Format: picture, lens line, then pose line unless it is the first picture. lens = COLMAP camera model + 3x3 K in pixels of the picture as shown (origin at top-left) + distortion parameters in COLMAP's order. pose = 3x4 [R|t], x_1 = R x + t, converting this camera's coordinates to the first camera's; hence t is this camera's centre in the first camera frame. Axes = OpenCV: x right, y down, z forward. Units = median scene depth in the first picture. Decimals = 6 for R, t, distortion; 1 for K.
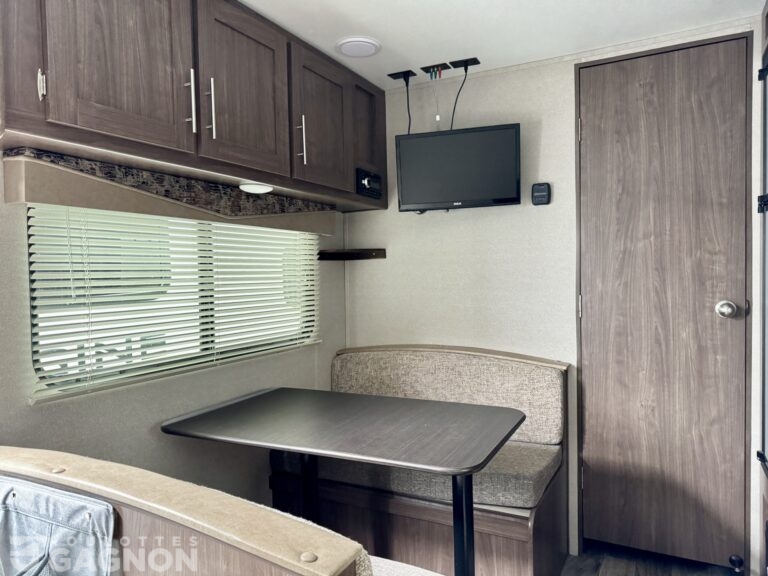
lens RADIAL K [[544.7, 0, 382.2], [0, 544.7, 290.6], [0, 0, 1]] dist [0.029010, -0.026854]
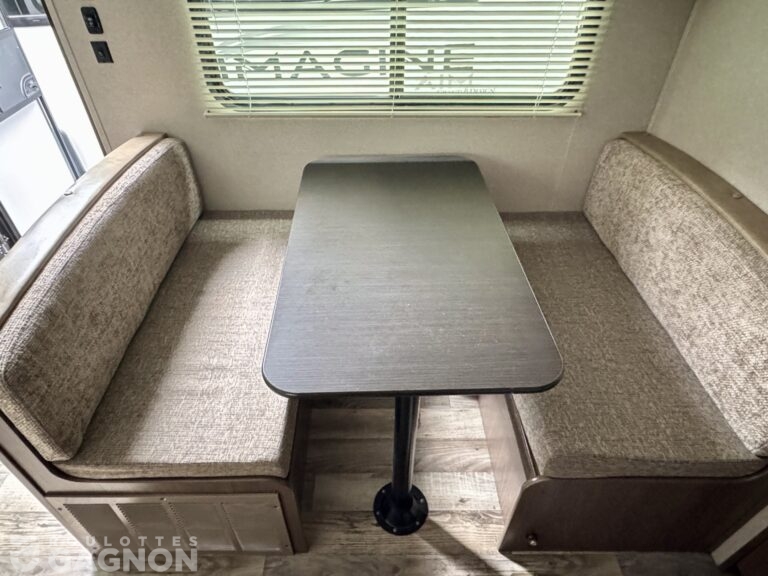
lens RADIAL K [[465.4, 0, 382.0], [0, 465.4, 291.2], [0, 0, 1]] dist [0.002711, 0.000193]
pose [[0.459035, 0.588691, -0.665379, 0.369466], [-0.028096, 0.758193, 0.651424, -0.148315], [0.887974, -0.280332, 0.364577, 0.540949]]
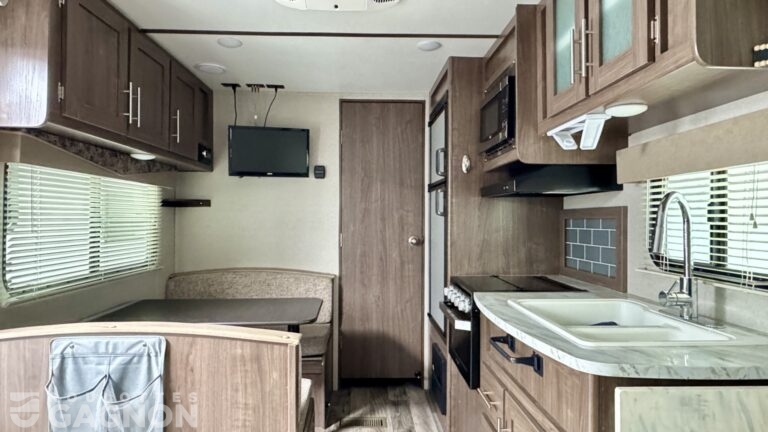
lens RADIAL K [[477.0, 0, 385.1], [0, 477.0, 213.5], [0, 0, 1]] dist [0.002671, 0.001010]
pose [[0.858065, 0.027788, 0.512789, -0.291377], [-0.003981, 0.998865, -0.047467, 0.016745], [-0.513526, 0.038688, 0.857202, -0.351220]]
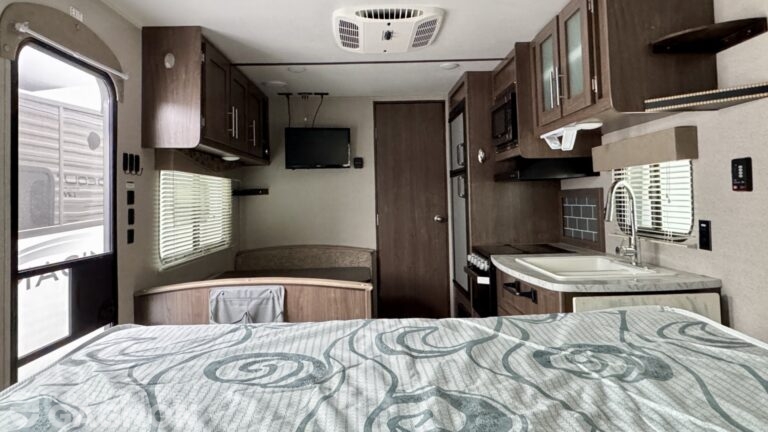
lens RADIAL K [[511.1, 0, 386.9], [0, 511.1, 173.4], [0, 0, 1]] dist [0.008362, 0.002803]
pose [[0.865942, 0.023541, 0.499591, -0.571816], [0.021828, 0.996161, -0.084774, 0.019784], [-0.499669, 0.084314, 0.862104, -0.673972]]
